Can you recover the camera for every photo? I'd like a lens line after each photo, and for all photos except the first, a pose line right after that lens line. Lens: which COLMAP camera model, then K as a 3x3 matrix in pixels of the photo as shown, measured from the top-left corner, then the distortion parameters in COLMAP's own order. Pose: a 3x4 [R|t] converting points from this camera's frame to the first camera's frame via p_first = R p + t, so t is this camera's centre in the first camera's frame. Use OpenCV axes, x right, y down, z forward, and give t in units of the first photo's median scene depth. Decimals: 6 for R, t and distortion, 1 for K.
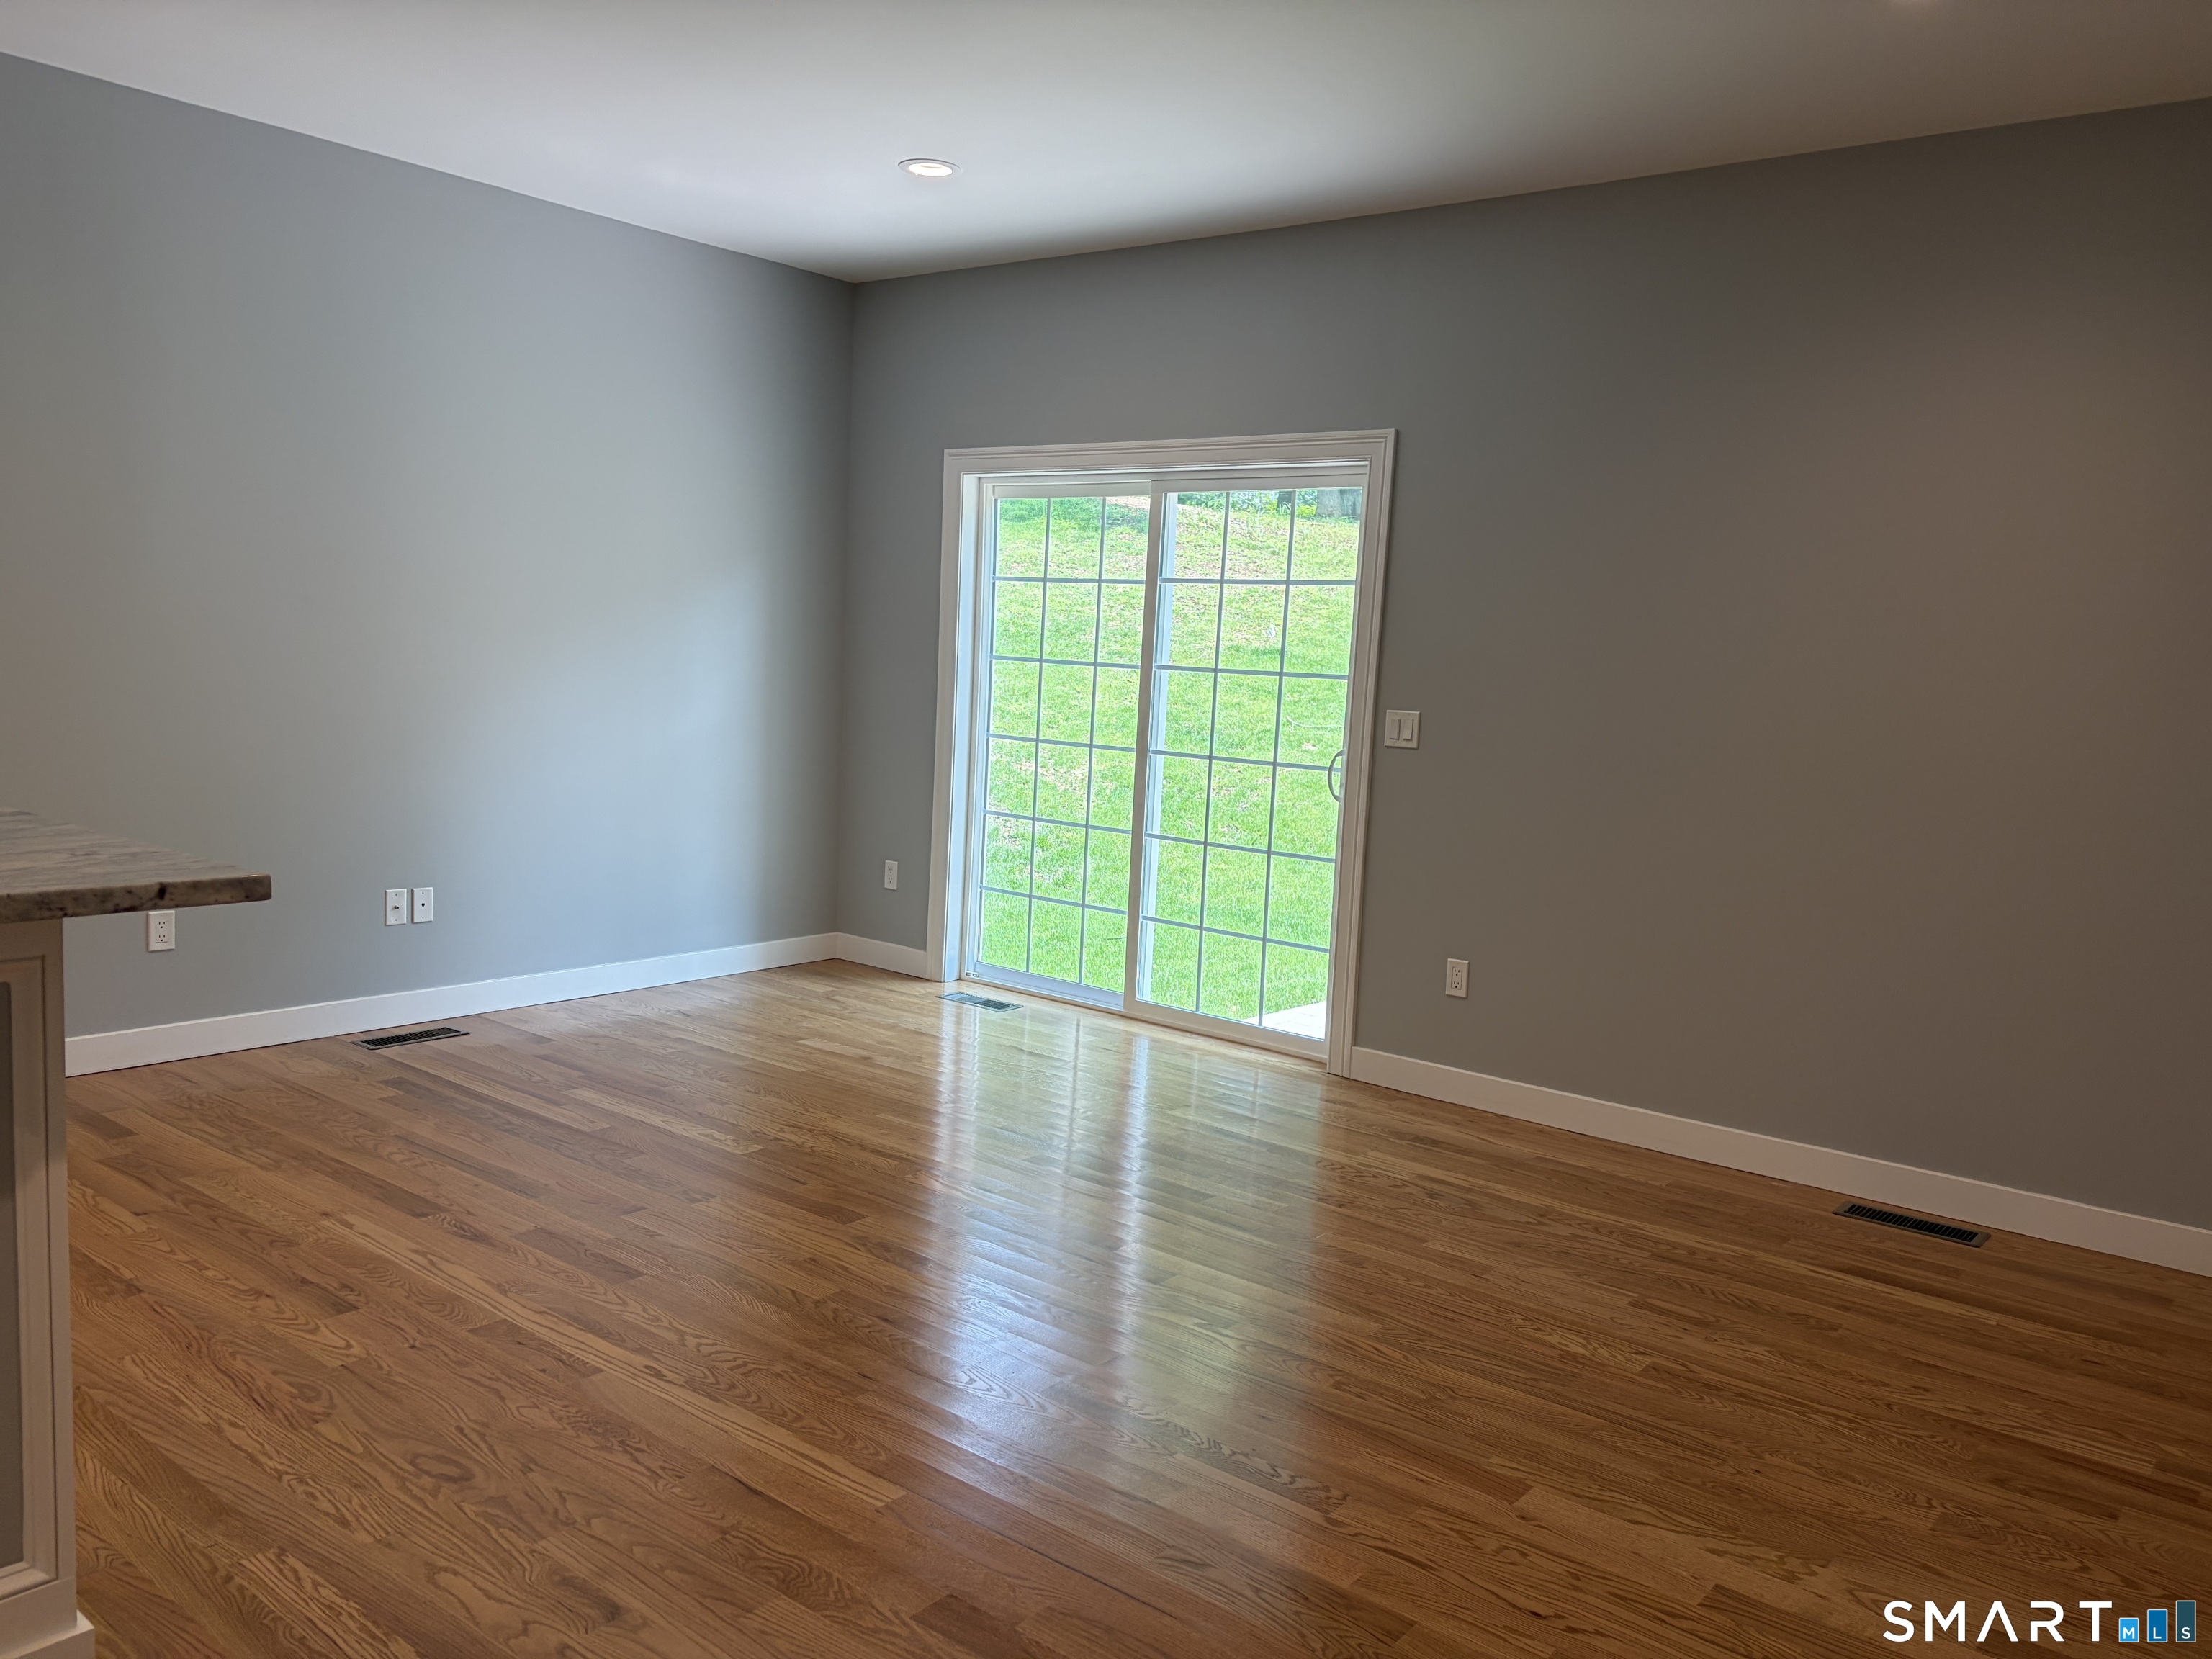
lens RADIAL K [[1663.3, 0, 1099.0], [0, 1663.3, 864.4], [0, 0, 1]] dist [0.004510, 0.000599]
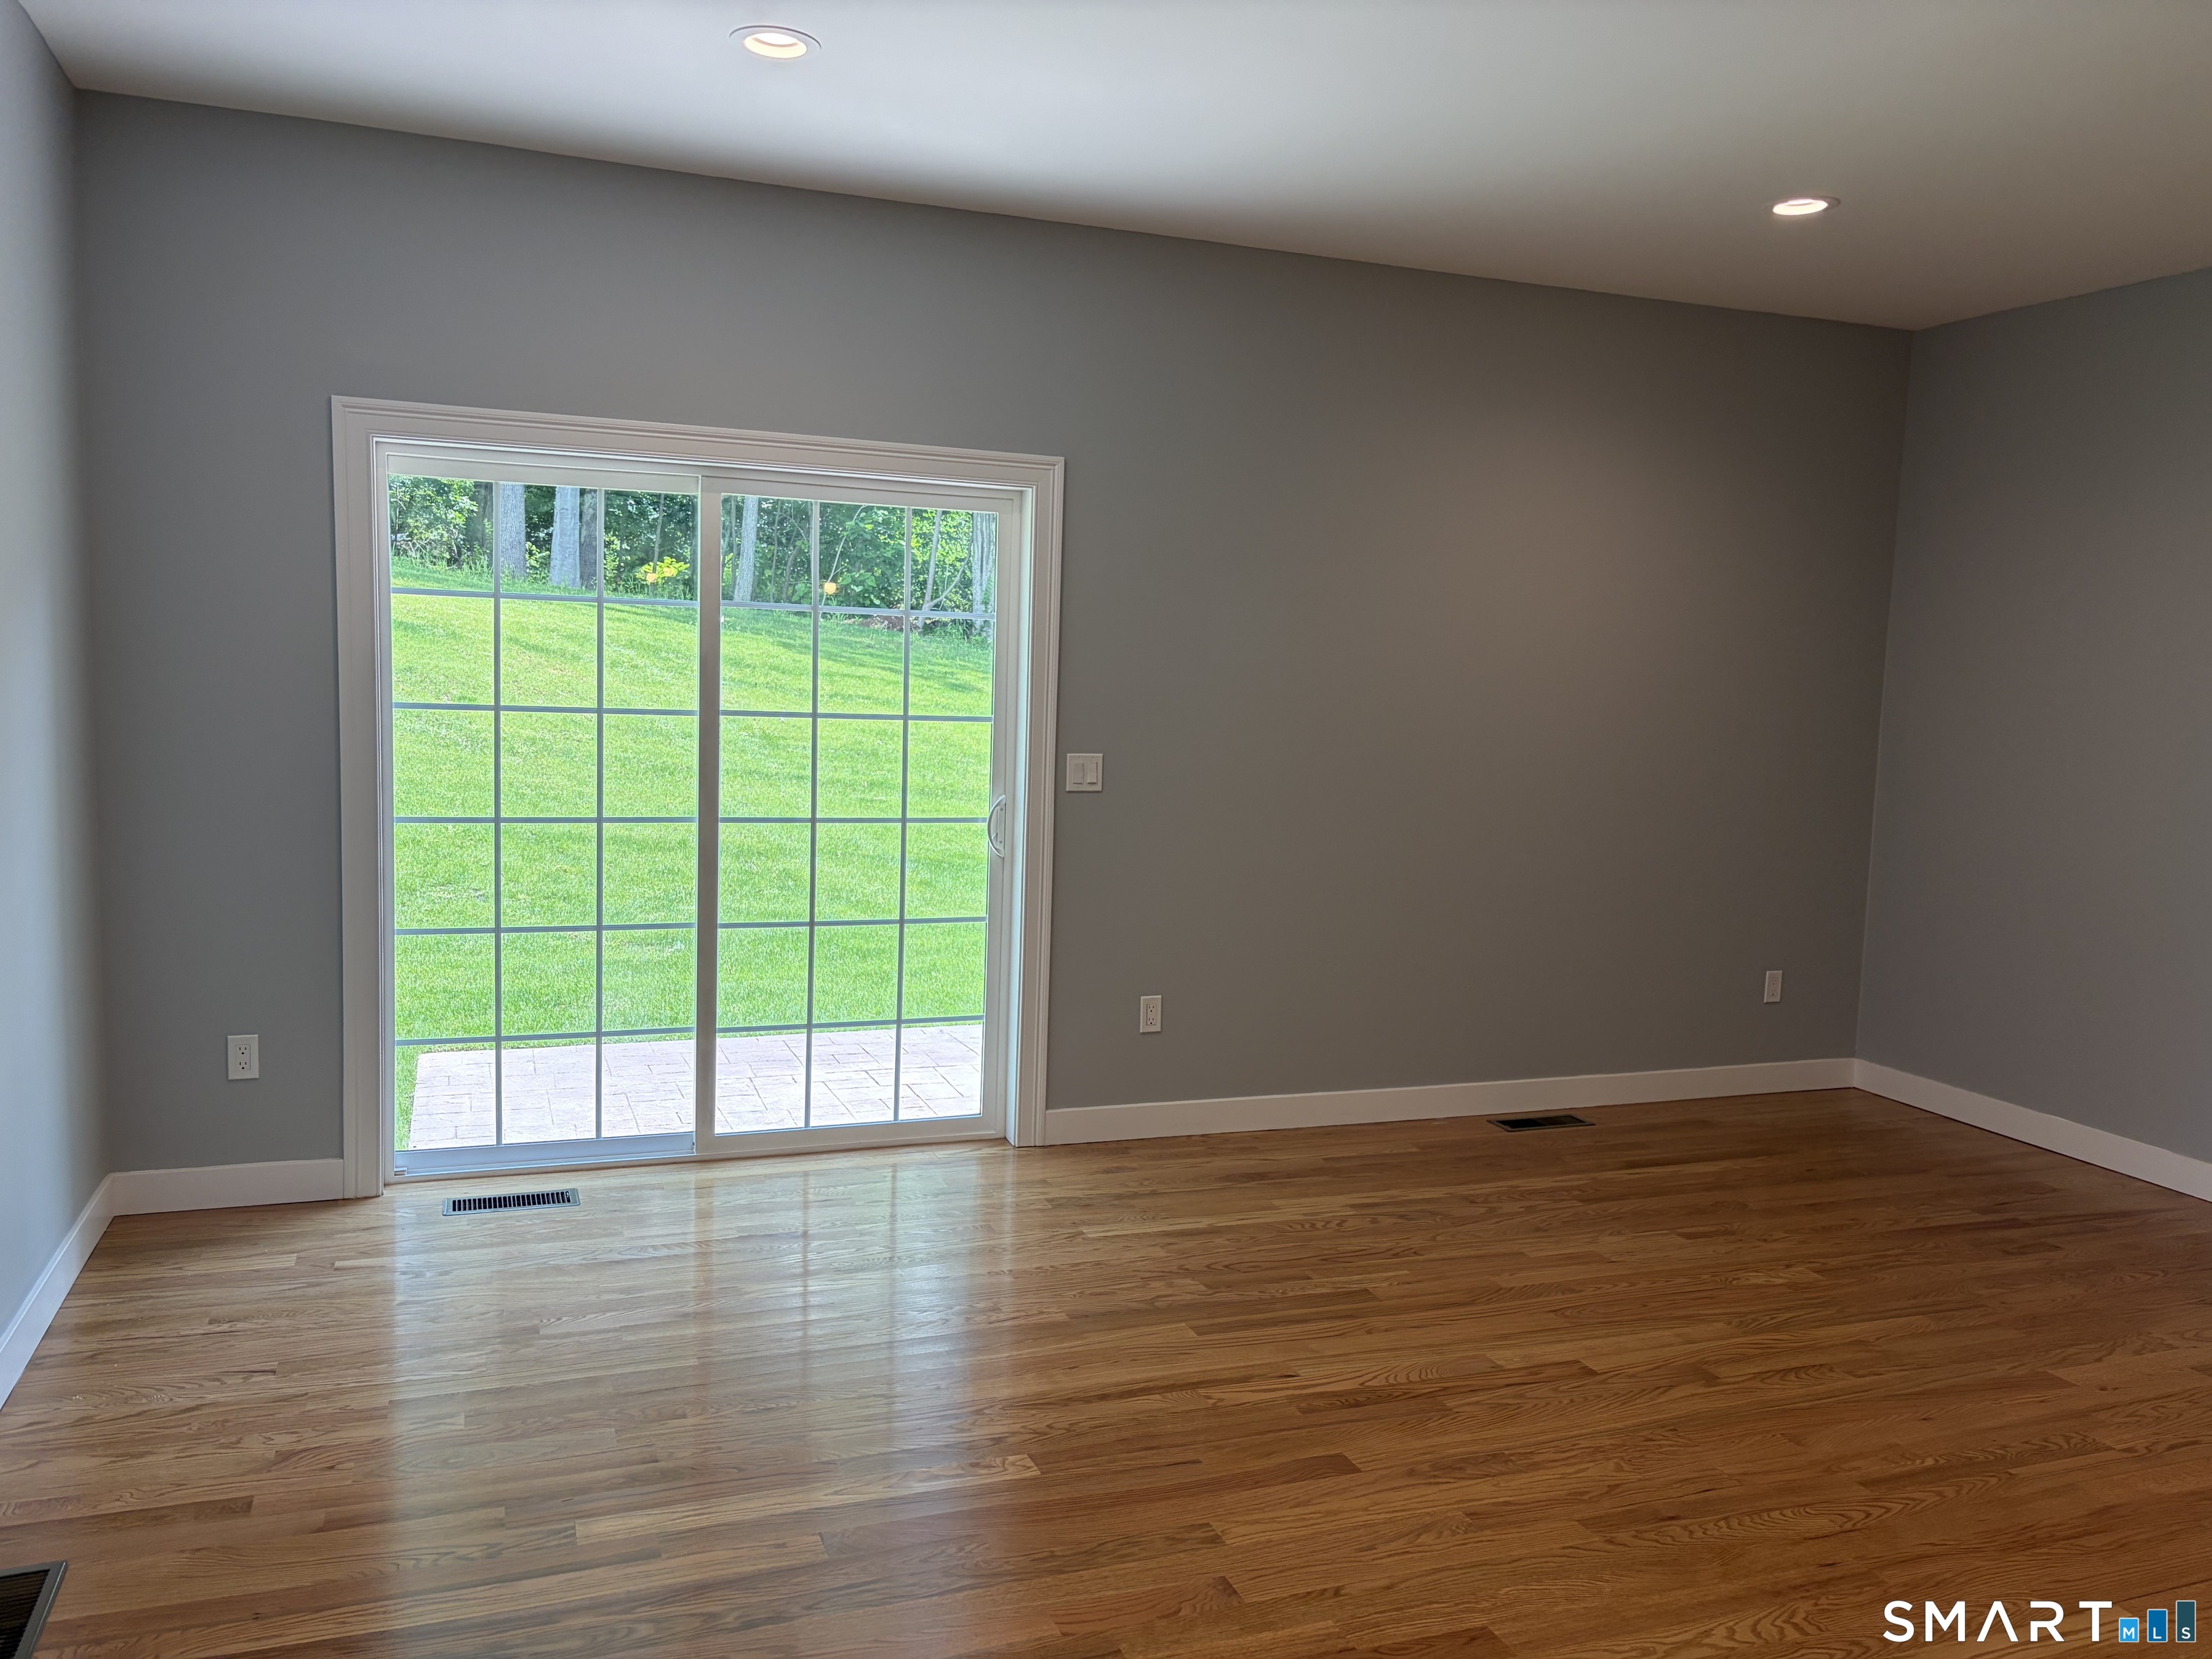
lens RADIAL K [[1672.1, 0, 1106.0], [0, 1672.1, 829.5], [0, 0, 1]] dist [0.056934, -0.054400]
pose [[0.503066, -0.119339, 0.855969, -0.851475], [0.103179, 0.991630, 0.077613, -0.162161], [-0.858067, 0.049274, 0.511168, 0.658333]]
